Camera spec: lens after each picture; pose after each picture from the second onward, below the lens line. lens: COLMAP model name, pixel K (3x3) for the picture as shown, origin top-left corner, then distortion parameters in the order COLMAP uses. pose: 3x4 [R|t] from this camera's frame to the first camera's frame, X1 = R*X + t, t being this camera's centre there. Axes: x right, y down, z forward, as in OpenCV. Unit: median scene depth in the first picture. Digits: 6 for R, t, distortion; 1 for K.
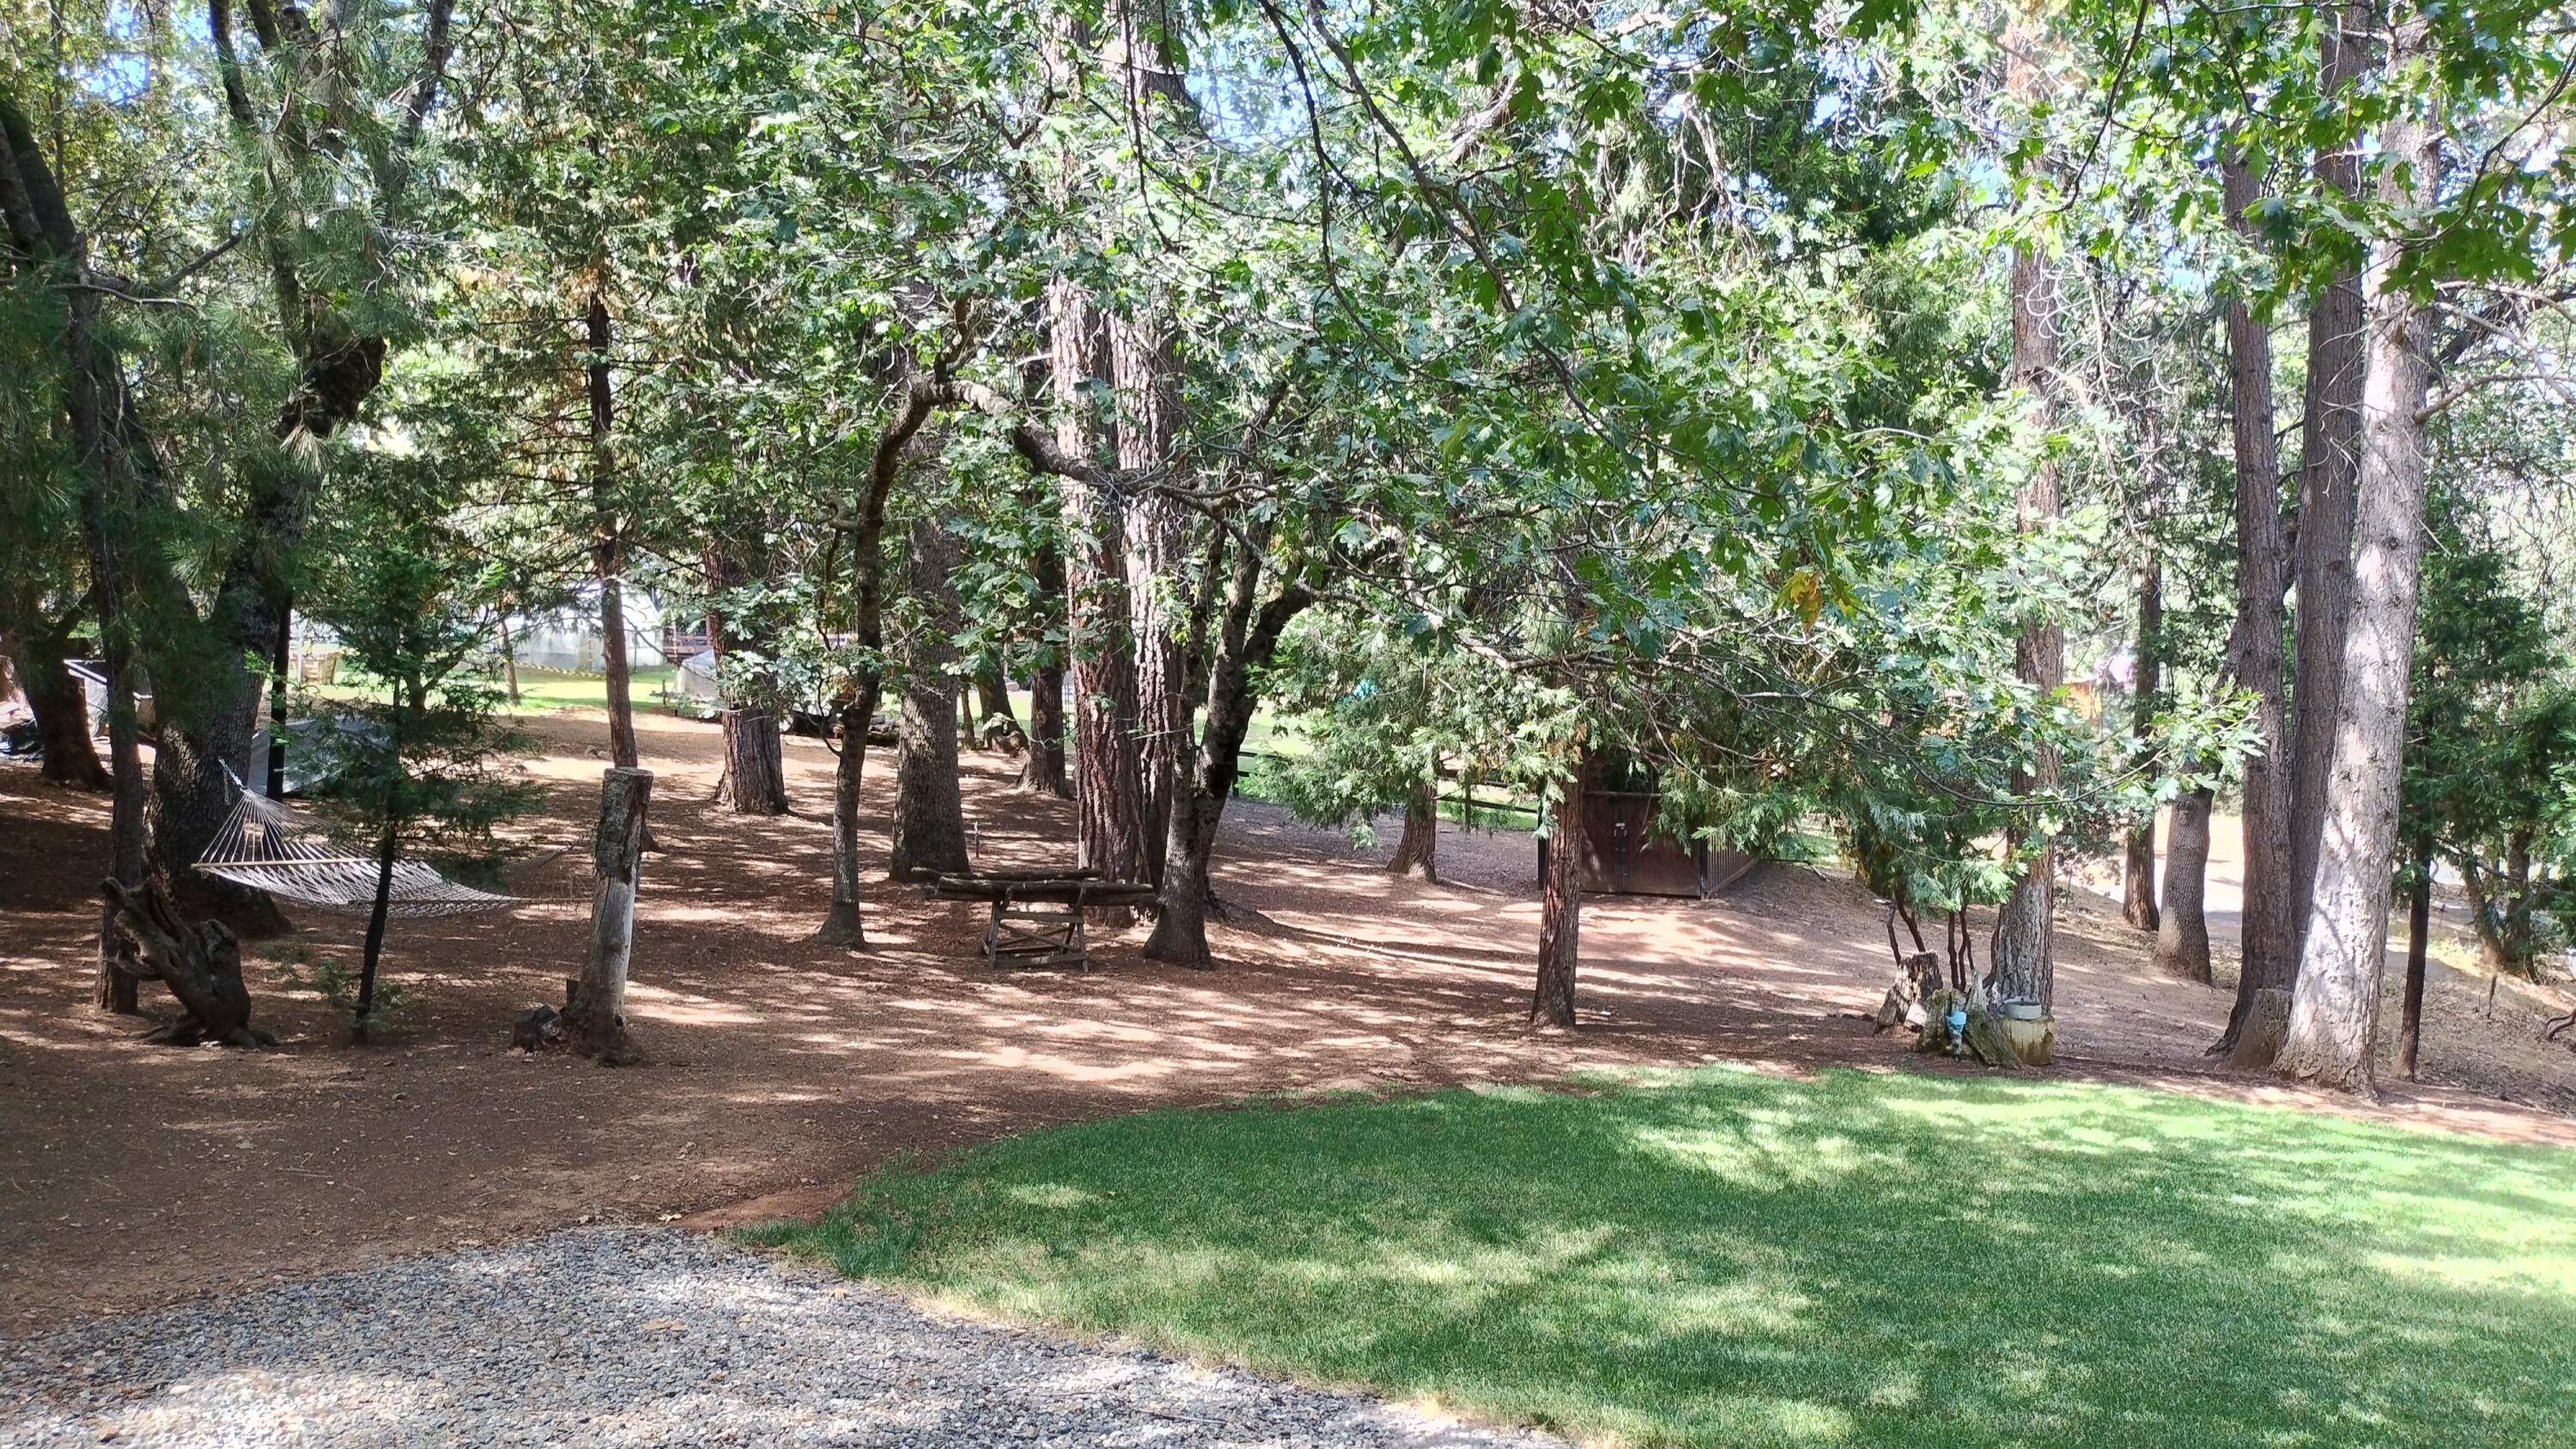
lens RADIAL K [[1937.2, 0, 1283.9], [0, 1937.2, 726.9], [0, 0, 1]] dist [0.050191, -0.044292]
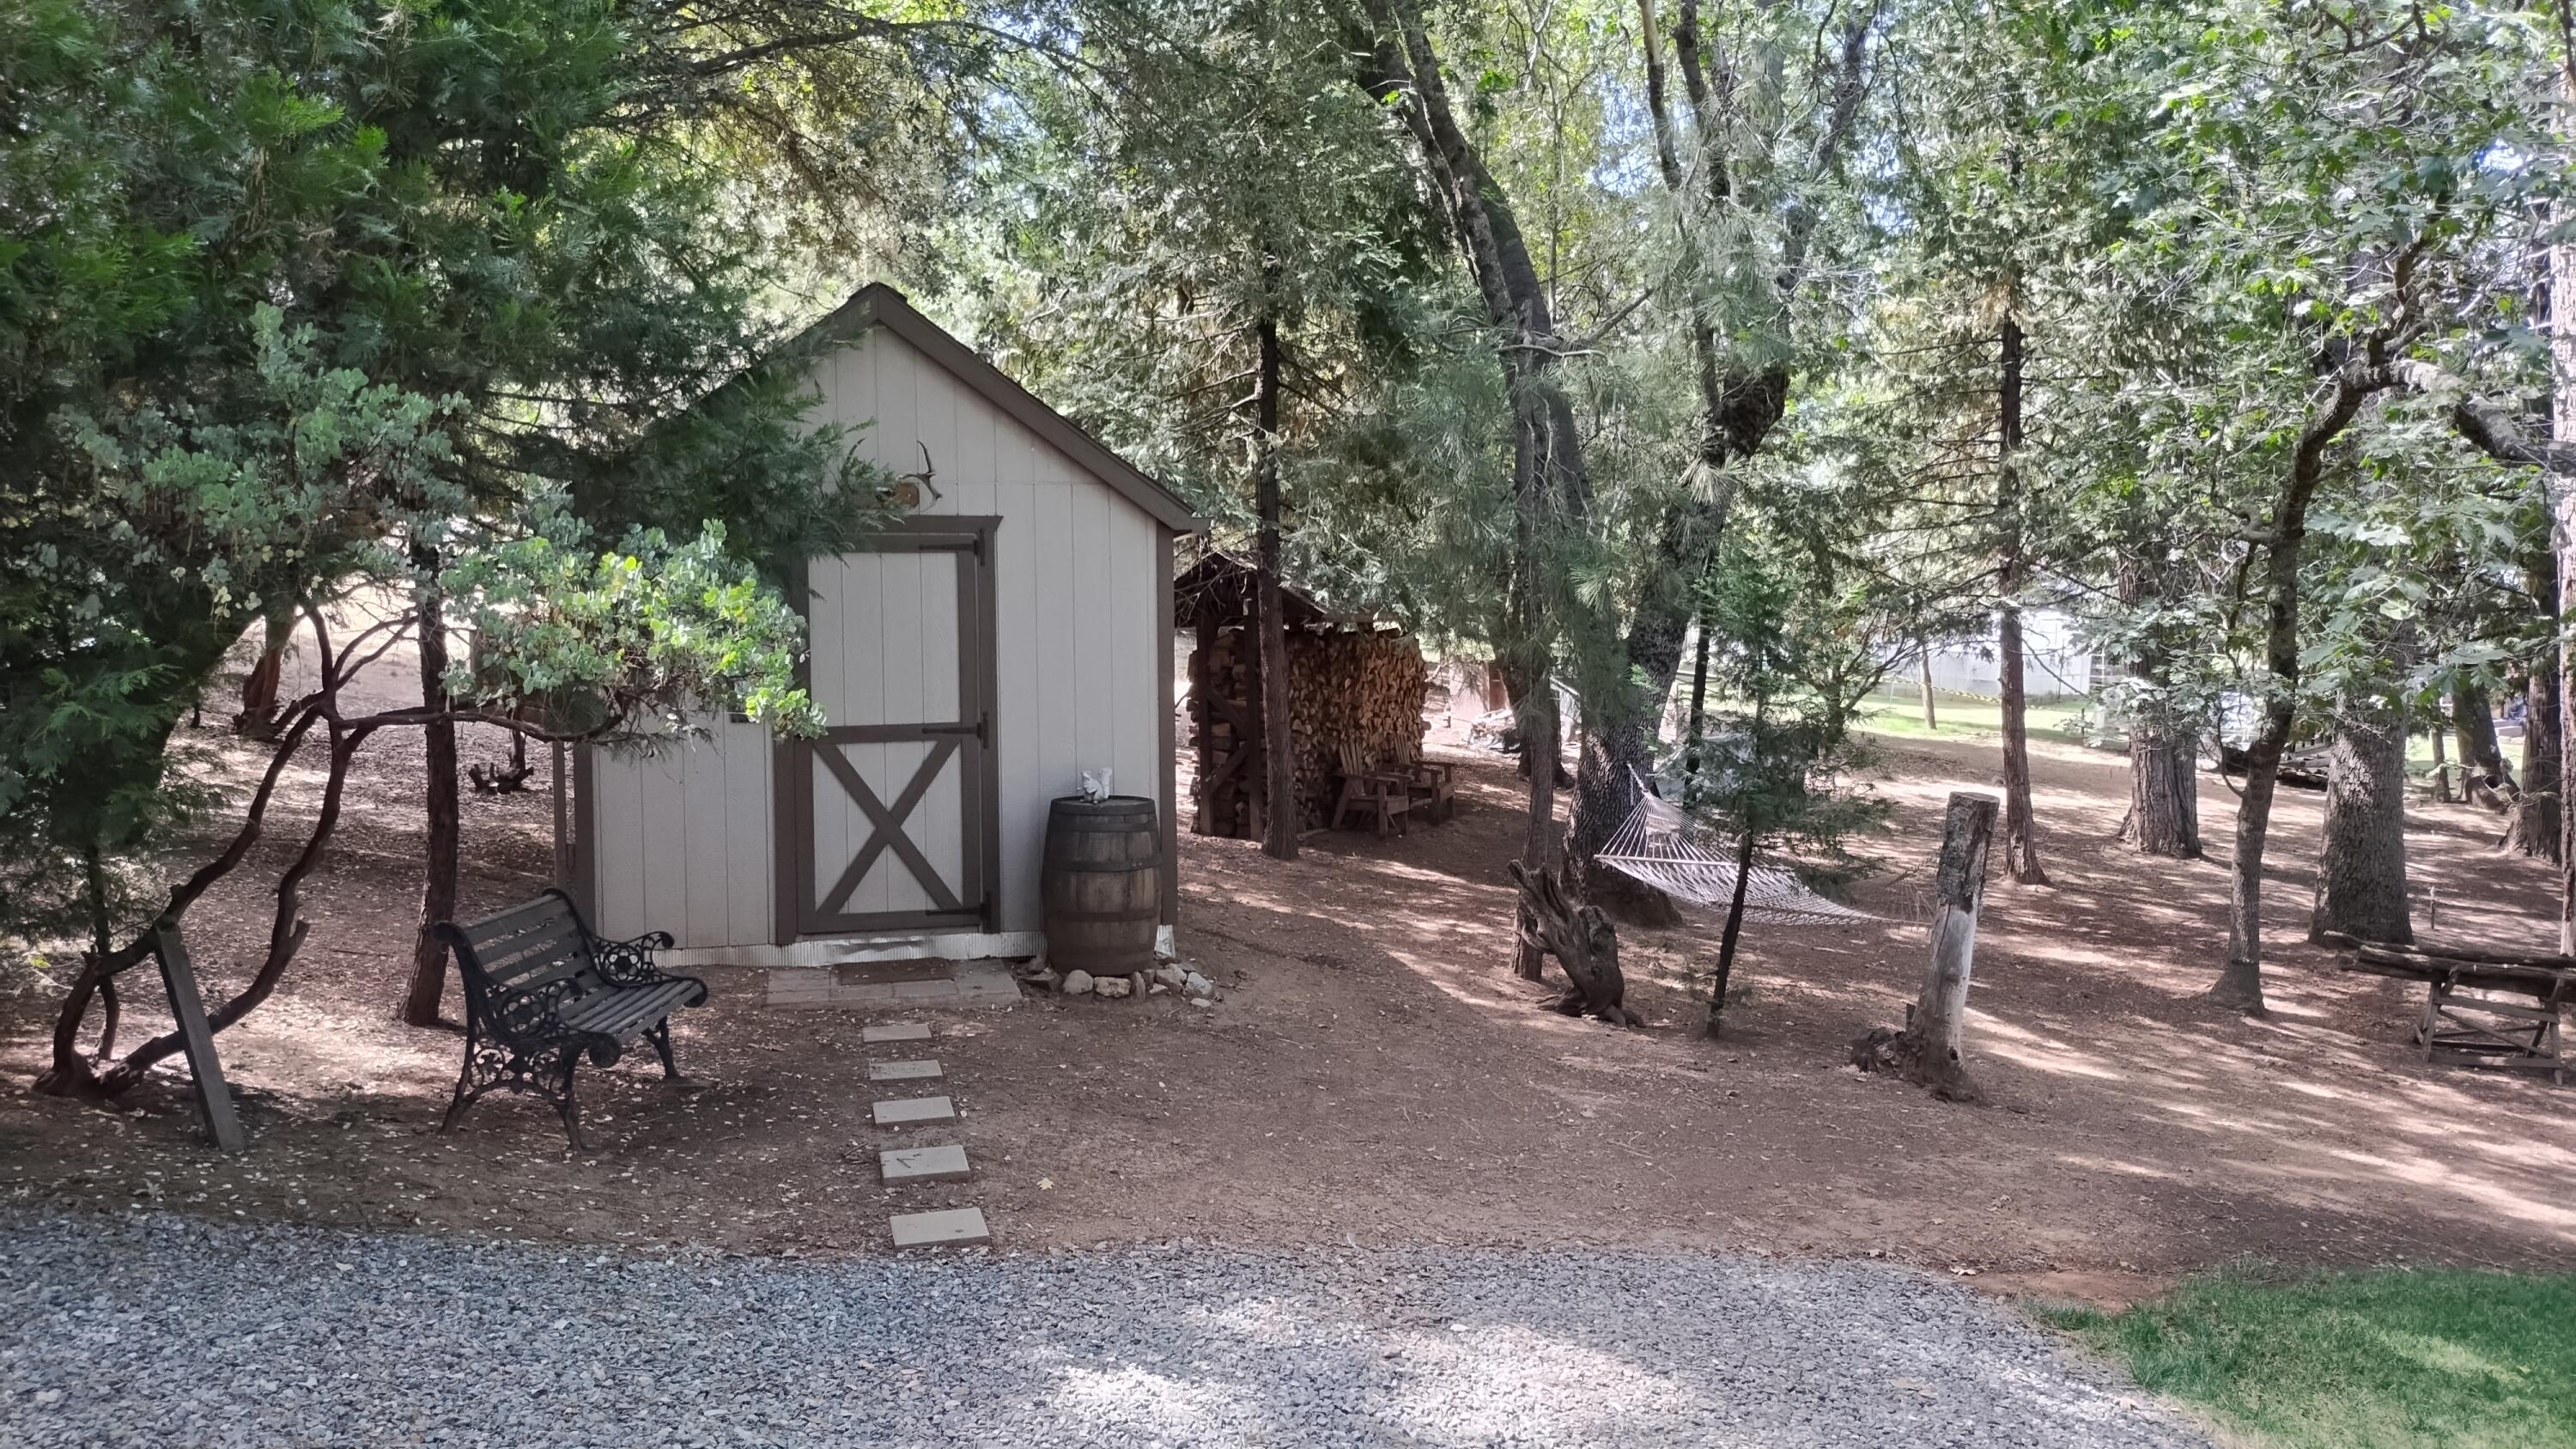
lens RADIAL K [[1937.2, 0, 1272.3], [0, 1937.2, 712.2], [0, 0, 1]] dist [0.050191, -0.044292]
pose [[0.760007, 0.034825, -0.648982, 0.018705], [-0.048746, 0.998805, -0.003487, 0.001604], [0.648085, 0.034285, 0.760796, 0.035656]]
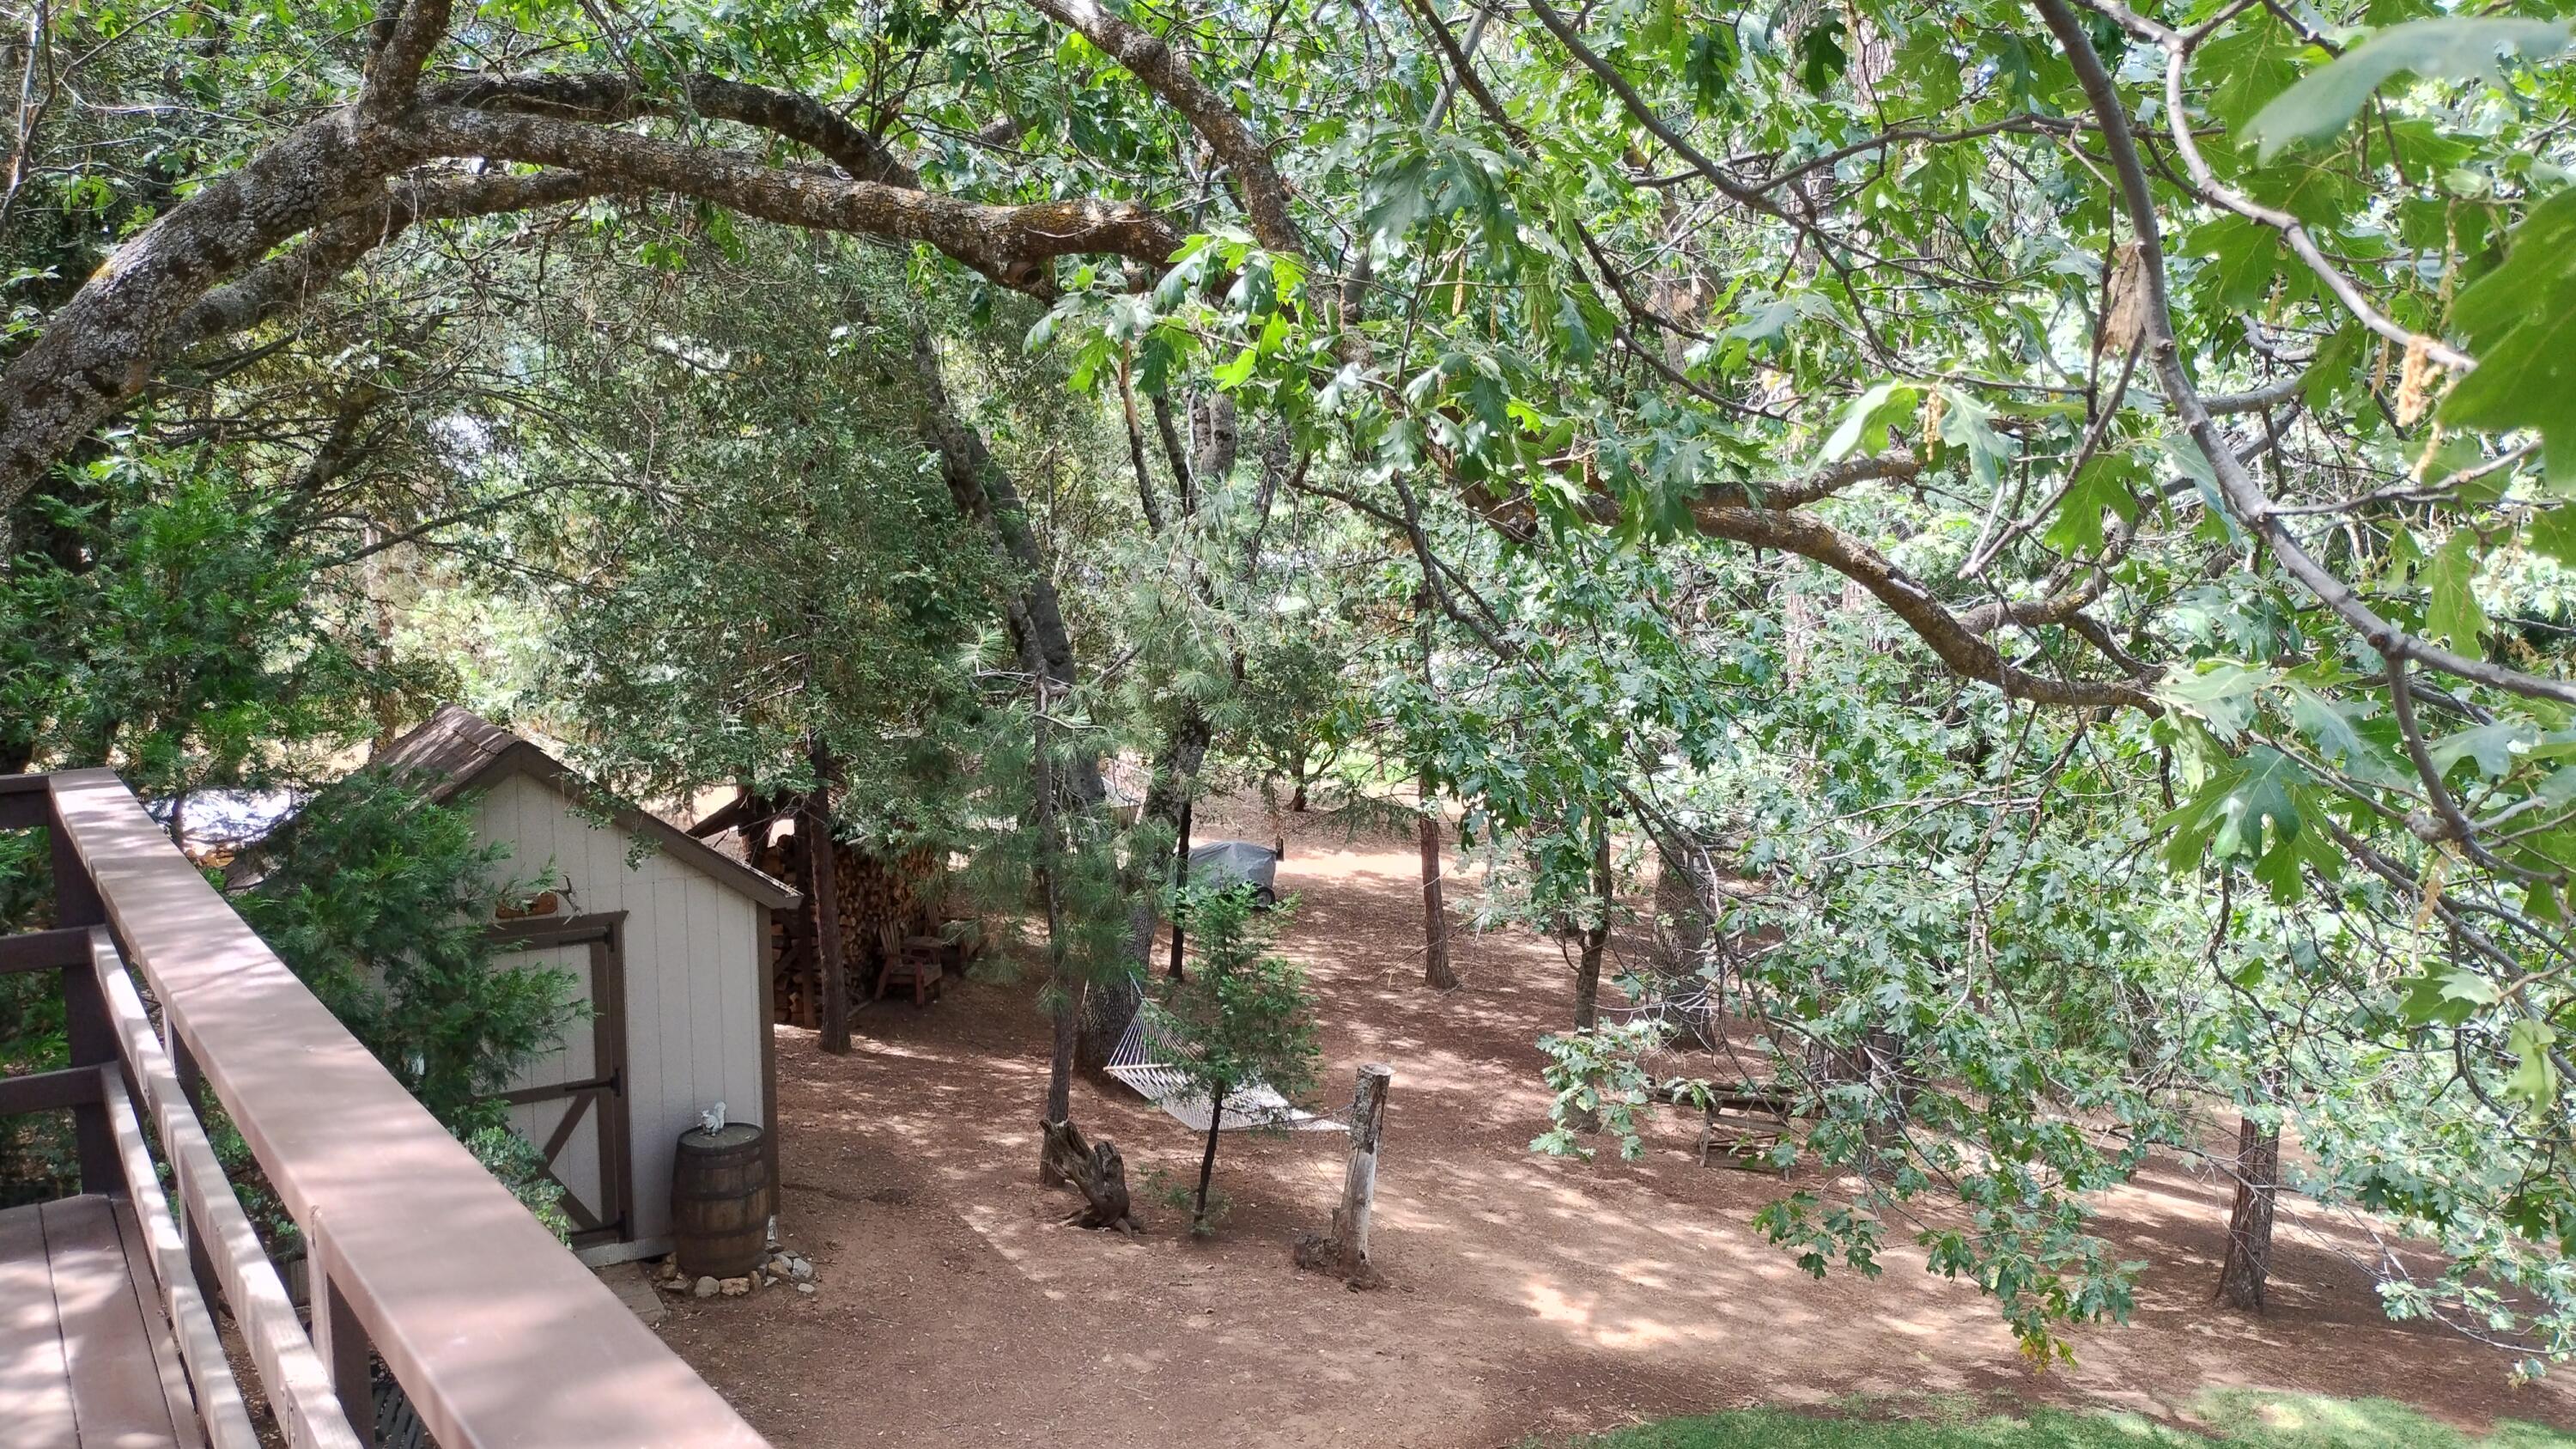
lens RADIAL K [[1937.2, 0, 1290.9], [0, 1937.2, 706.6], [0, 0, 1]] dist [0.050191, -0.044292]
pose [[0.907072, 0.039618, -0.419106, 0.133342], [-0.029618, 0.999101, 0.030341, -0.220942], [0.419931, -0.015109, 0.907430, -0.190627]]
